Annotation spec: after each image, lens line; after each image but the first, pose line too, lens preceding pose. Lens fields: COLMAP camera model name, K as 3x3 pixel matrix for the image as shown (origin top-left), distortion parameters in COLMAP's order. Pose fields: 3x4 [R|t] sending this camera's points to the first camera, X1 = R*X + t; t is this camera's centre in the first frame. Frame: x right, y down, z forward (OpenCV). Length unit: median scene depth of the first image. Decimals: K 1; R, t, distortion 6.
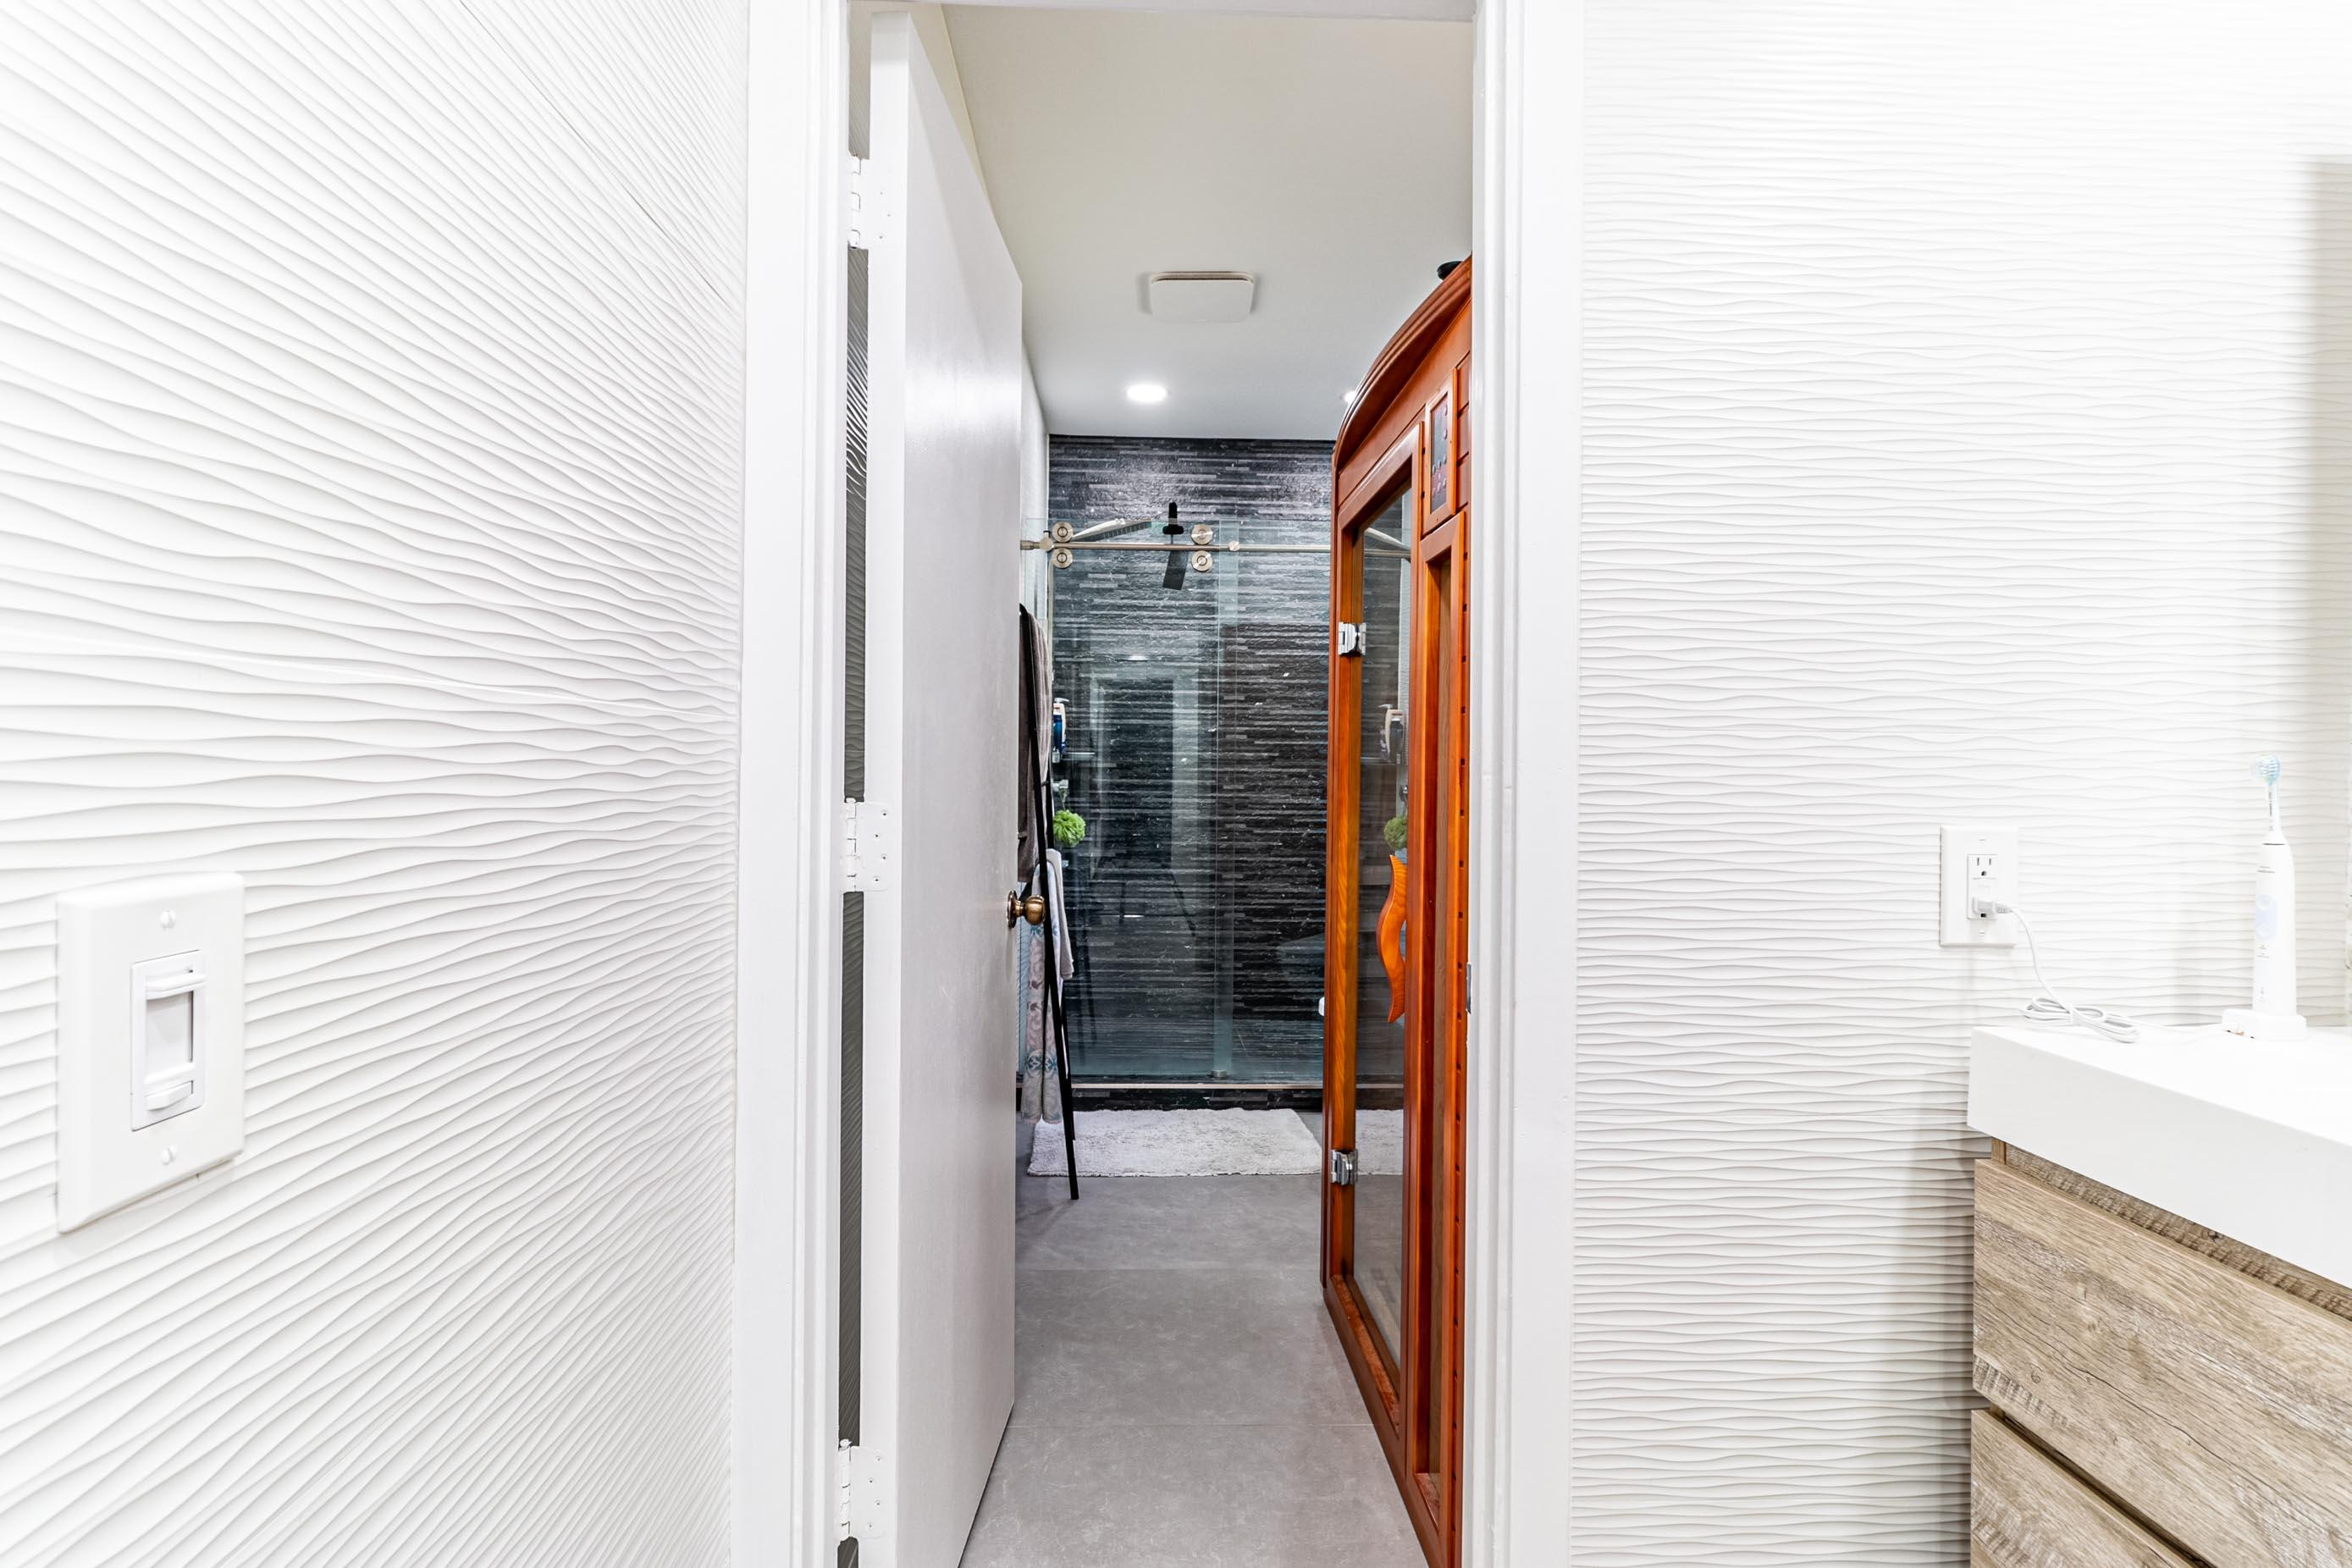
lens RADIAL K [[1100.7, 0, 1165.3], [0, 1100.7, 769.5], [0, 0, 1]] dist [0.000671, 0.001047]
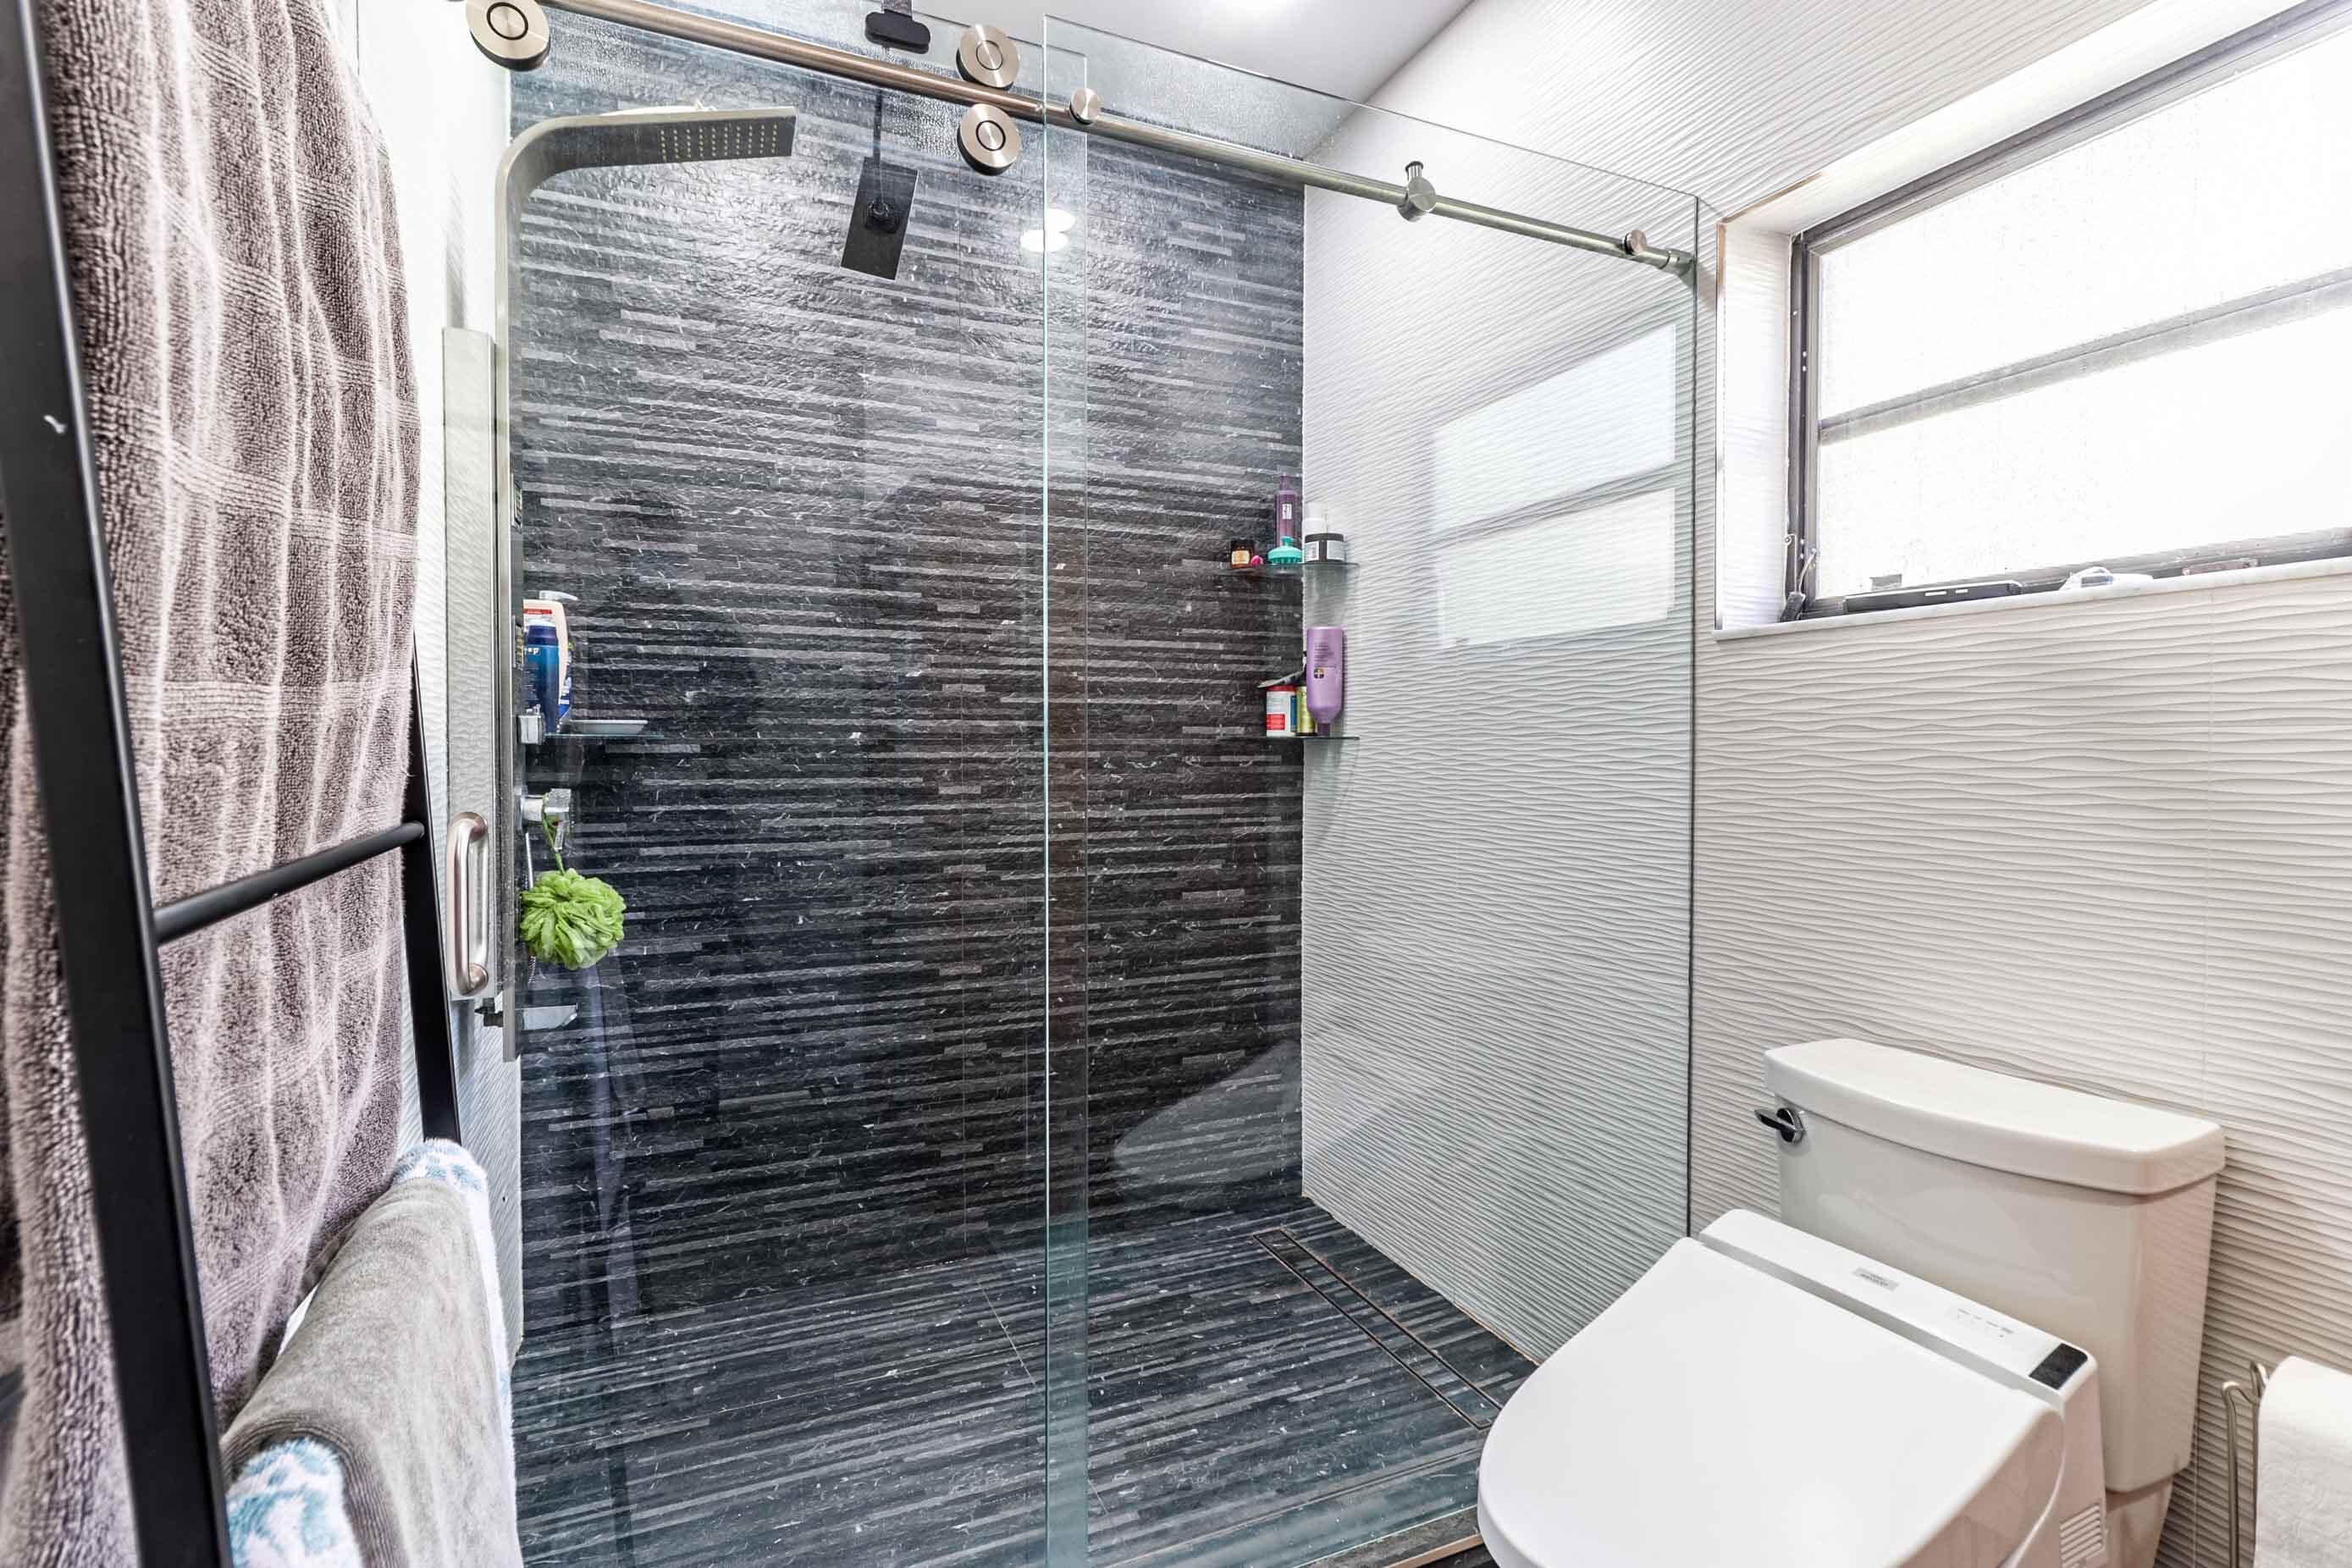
lens RADIAL K [[1106.1, 0, 1171.1], [0, 1106.1, 771.8], [0, 0, 1]] dist [0.001011, 0.000487]
pose [[0.928633, -0.018718, 0.370528, -0.043538], [0.012069, 0.999722, 0.020255, -0.001585], [-0.370804, -0.014338, 0.928600, 0.659222]]
